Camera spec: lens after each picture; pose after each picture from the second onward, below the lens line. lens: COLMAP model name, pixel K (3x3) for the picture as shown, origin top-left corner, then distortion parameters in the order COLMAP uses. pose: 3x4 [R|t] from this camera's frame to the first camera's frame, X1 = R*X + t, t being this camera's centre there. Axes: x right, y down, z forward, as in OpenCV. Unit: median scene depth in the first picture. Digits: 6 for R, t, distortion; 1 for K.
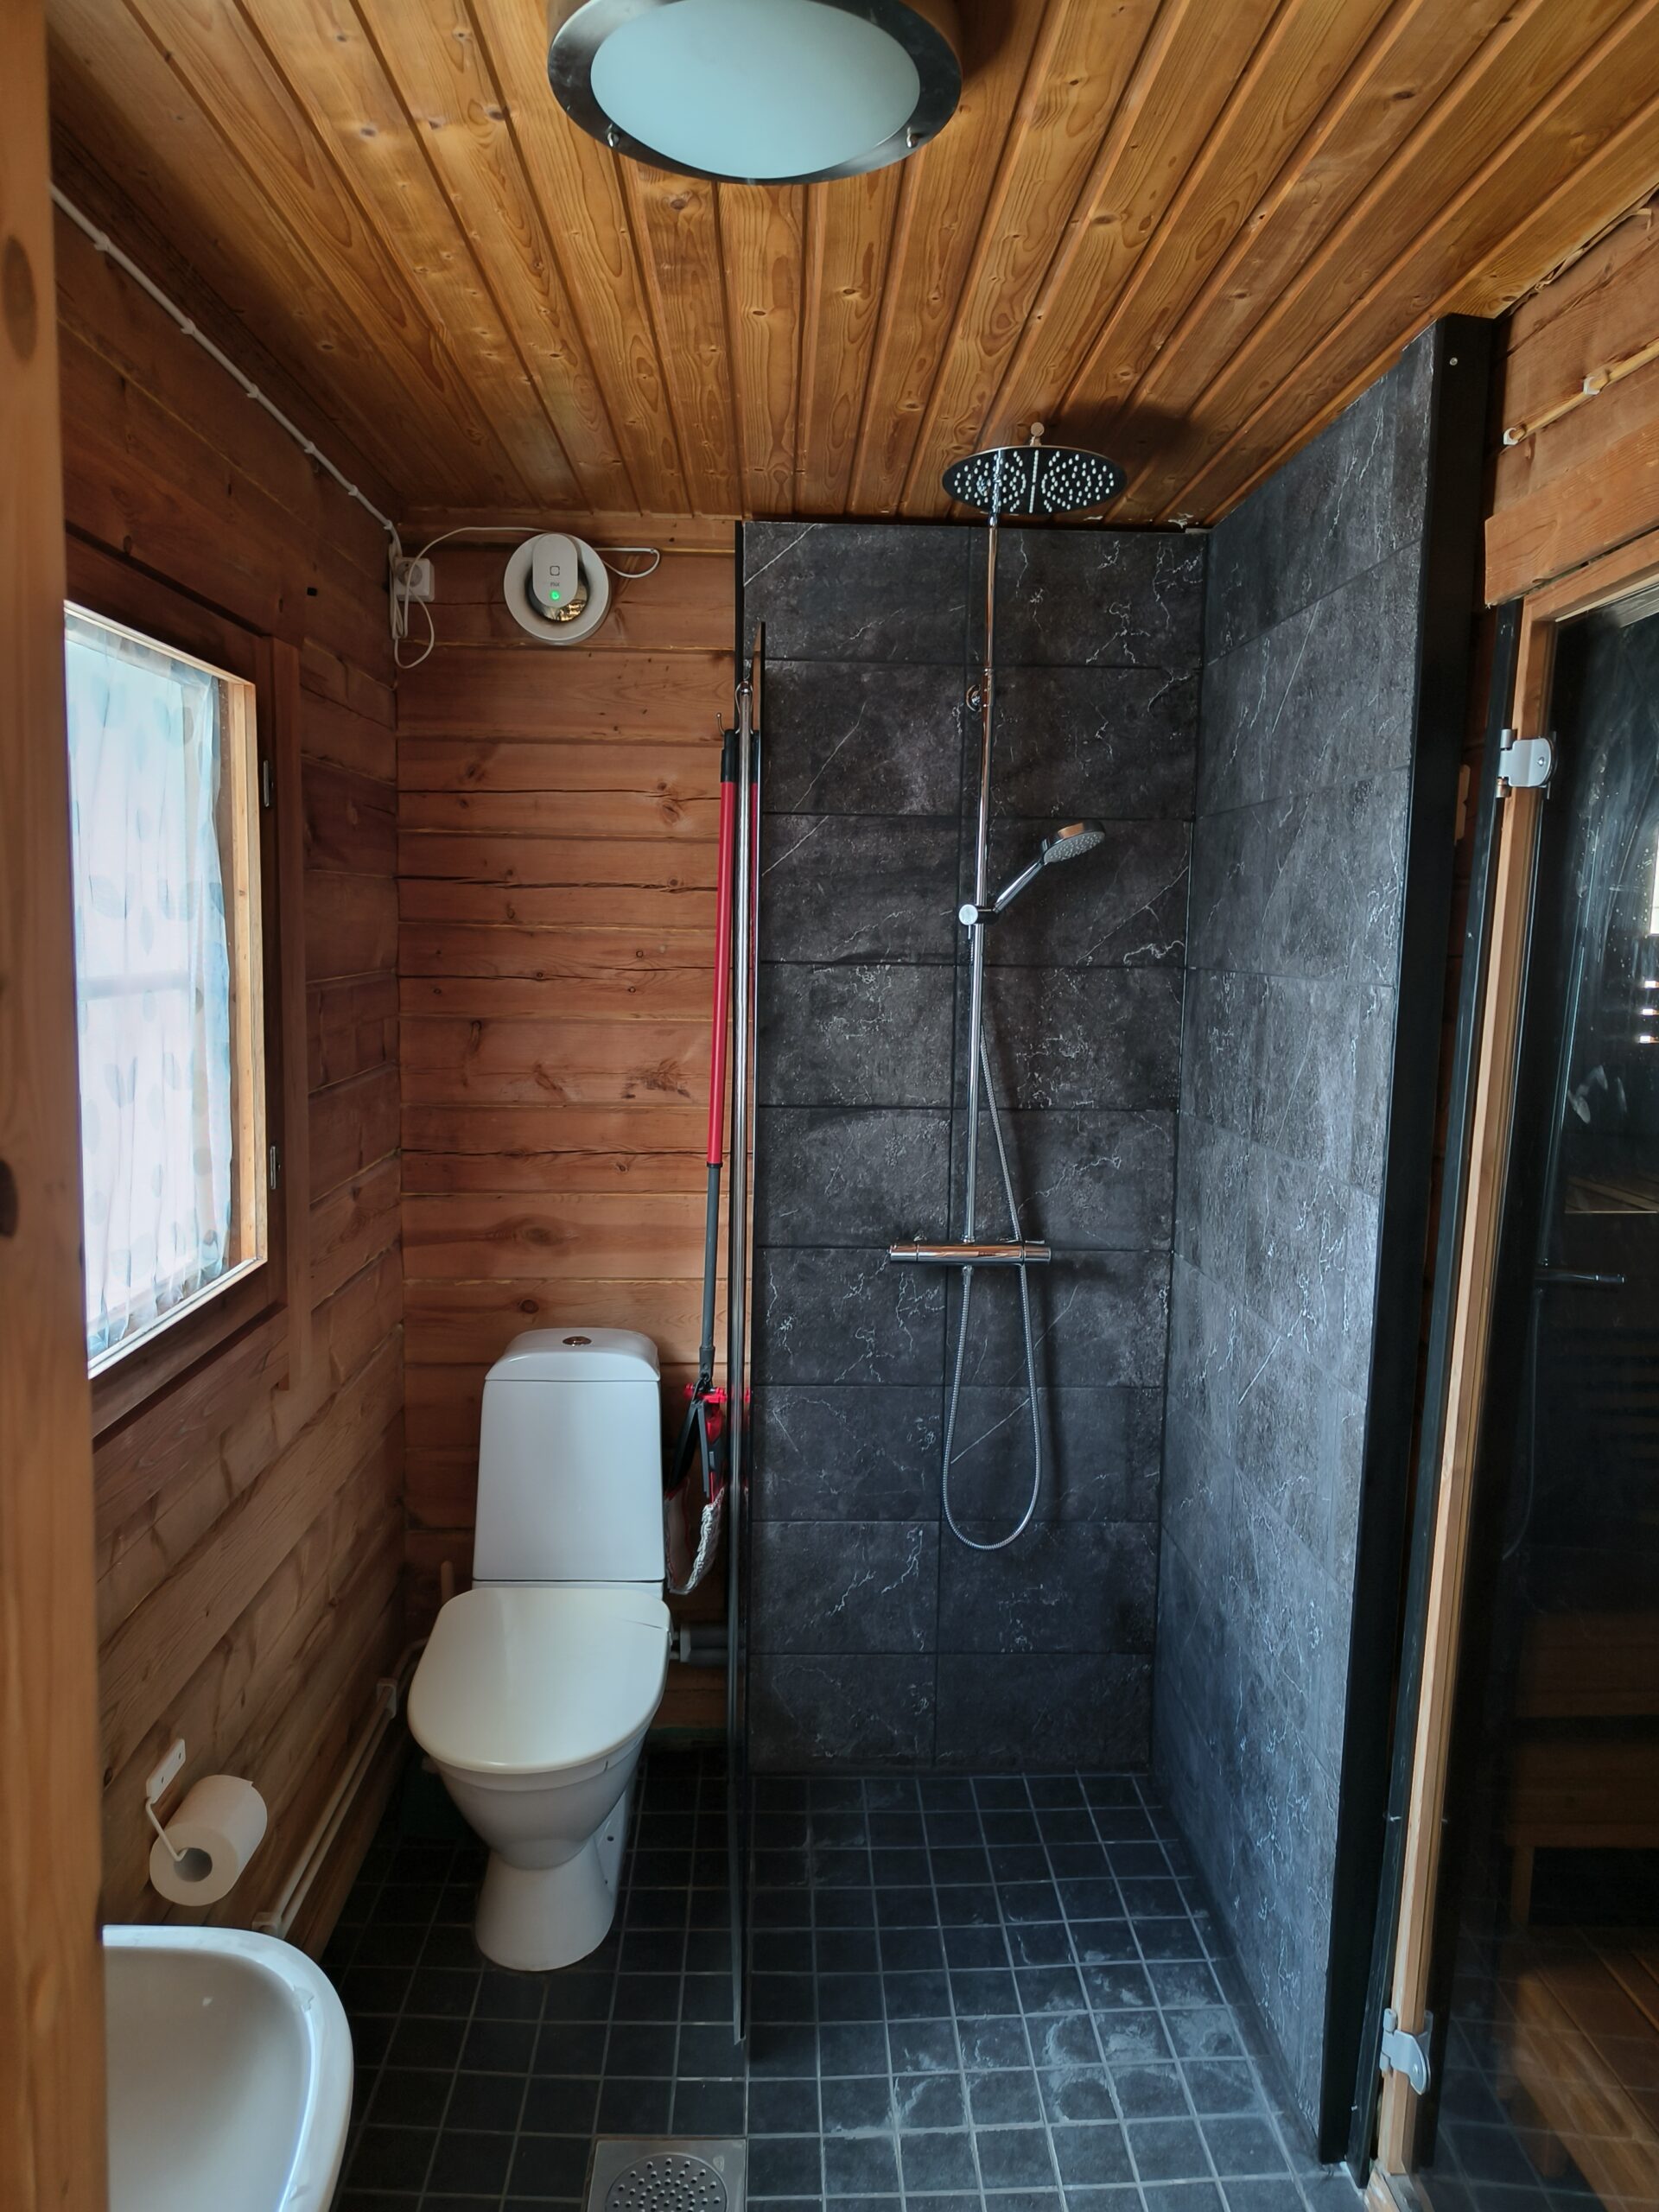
lens RADIAL K [[1528.6, 0, 820.7], [0, 1528.6, 1113.5], [0, 0, 1]] dist [0.034746, -0.032986]
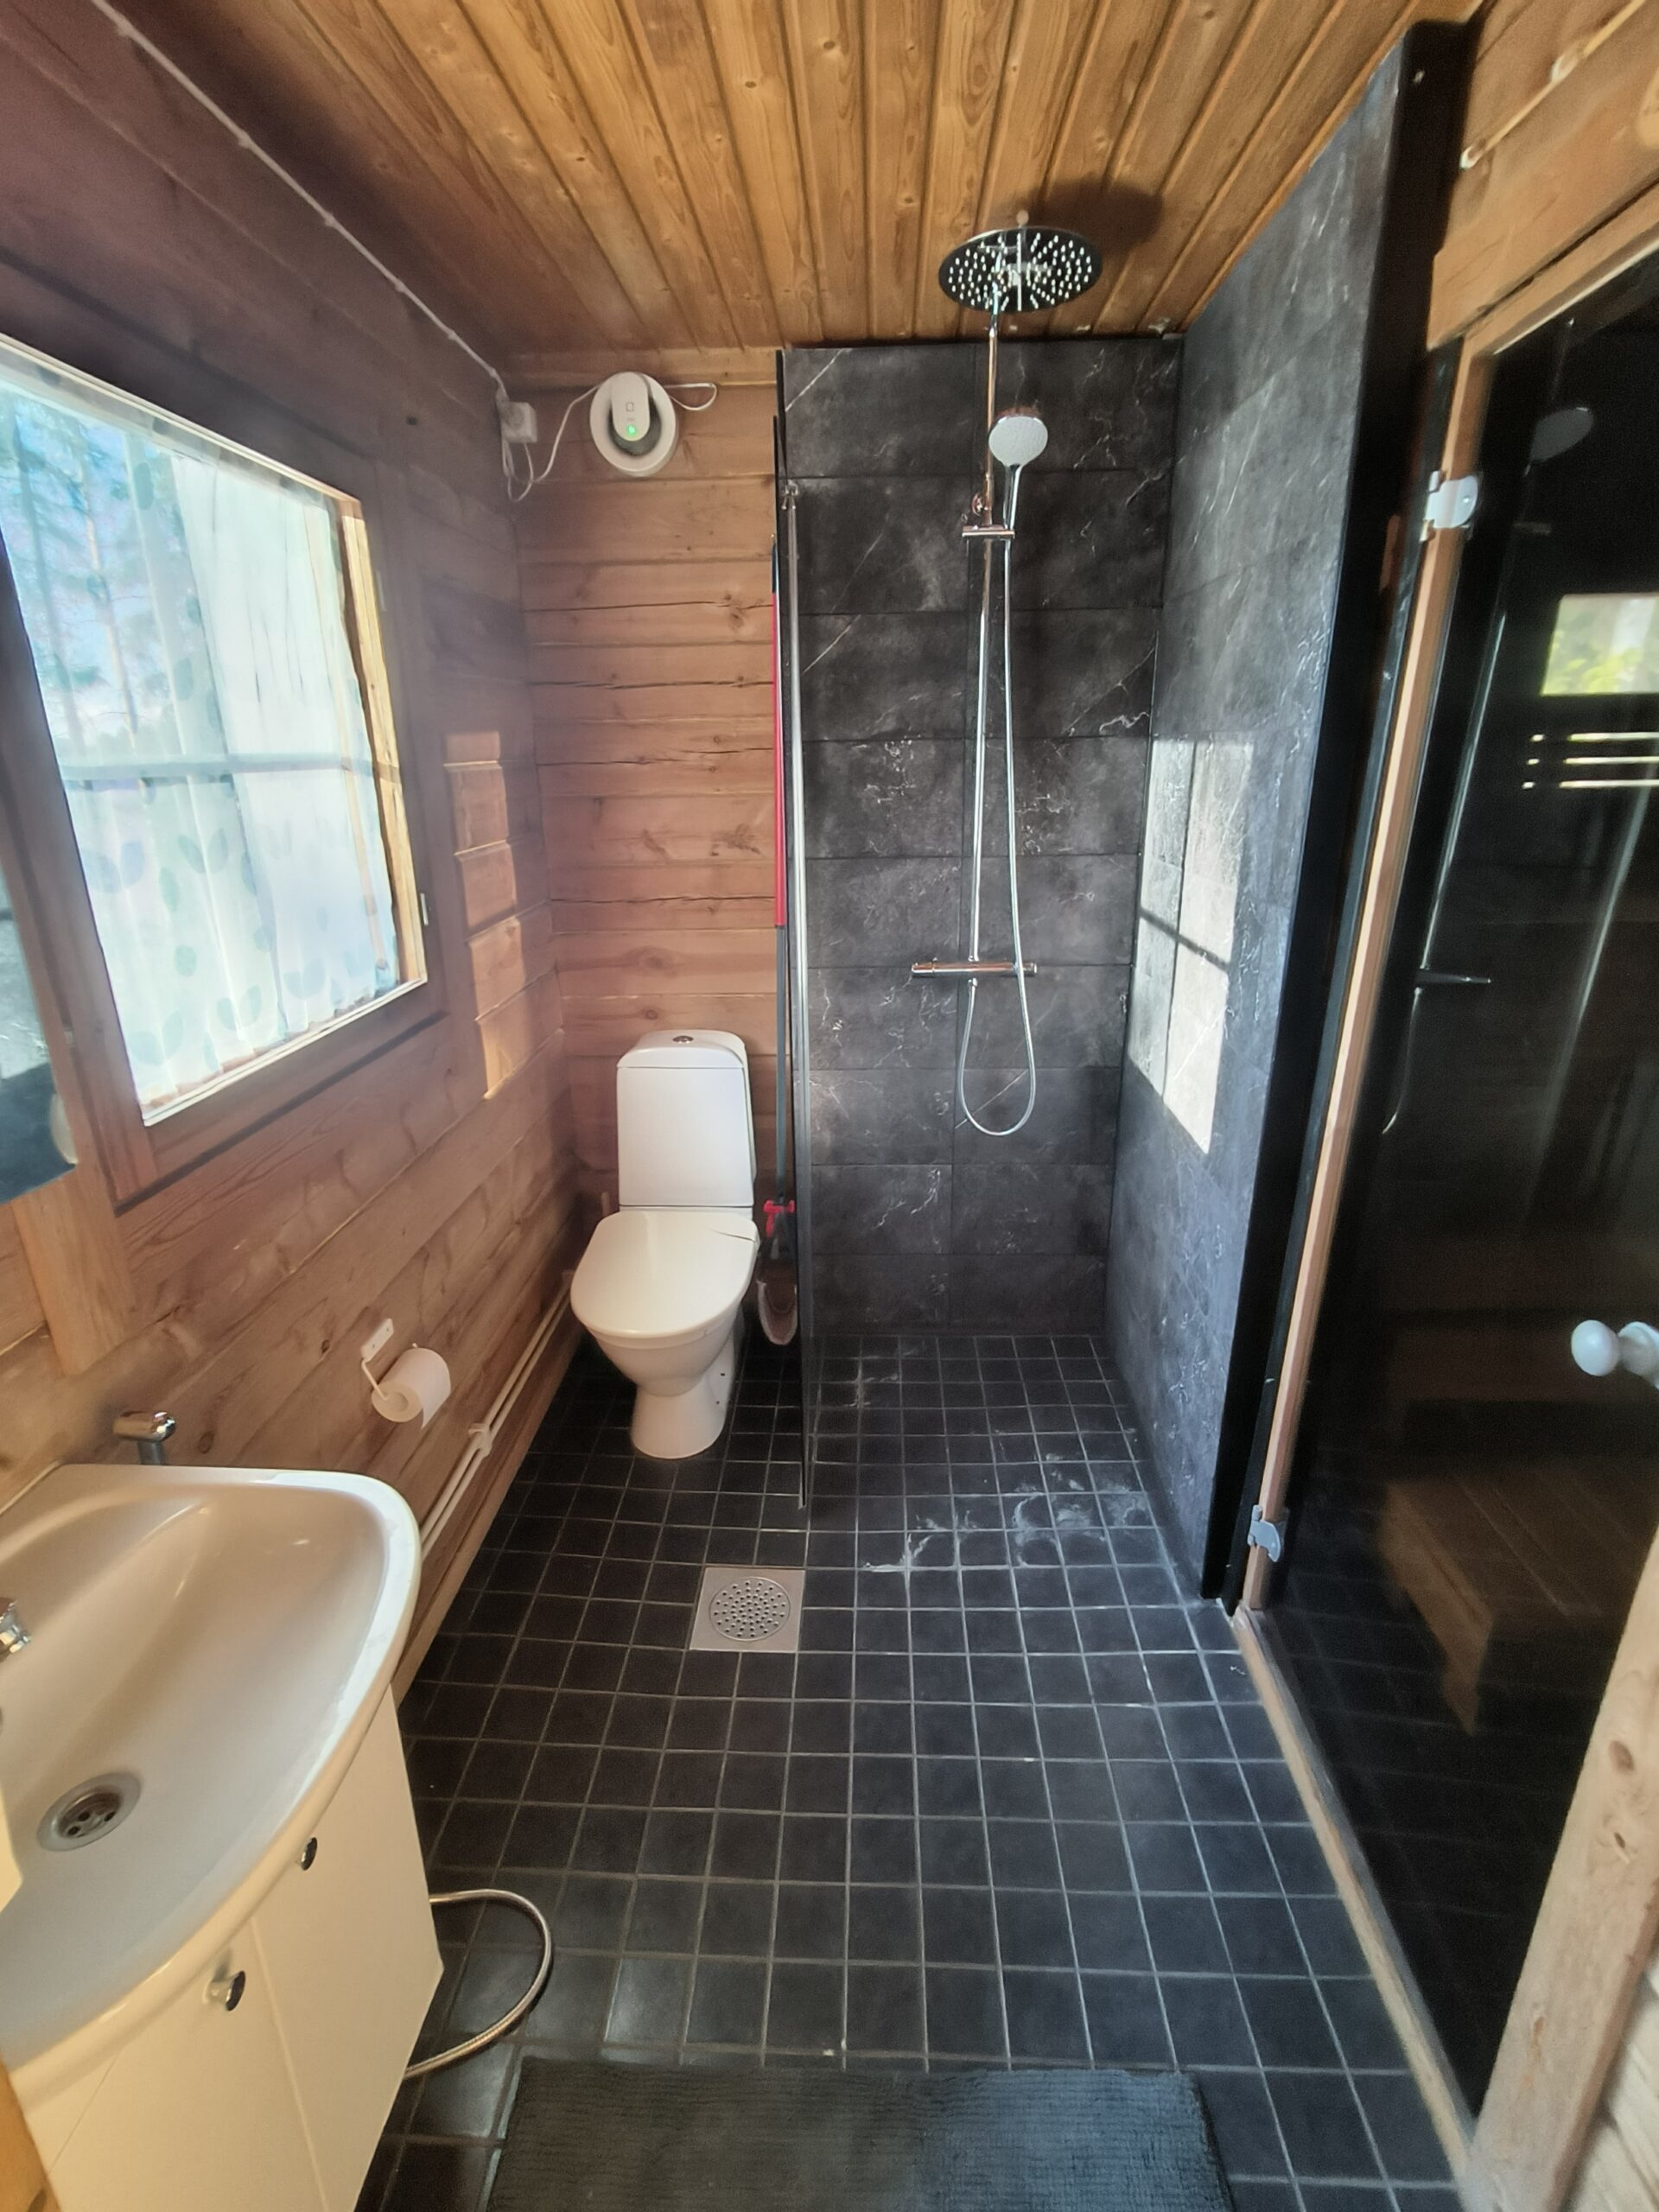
lens RADIAL K [[1047.0, 0, 829.5], [0, 1047.0, 1106.0], [0, 0, 1]] dist [0.000113, 0.004202]
pose [[0.996997, -0.007451, -0.077083, 0.051672], [0.023327, 0.978026, 0.207176, 0.021037], [0.073846, -0.208352, 0.975262, 0.108850]]
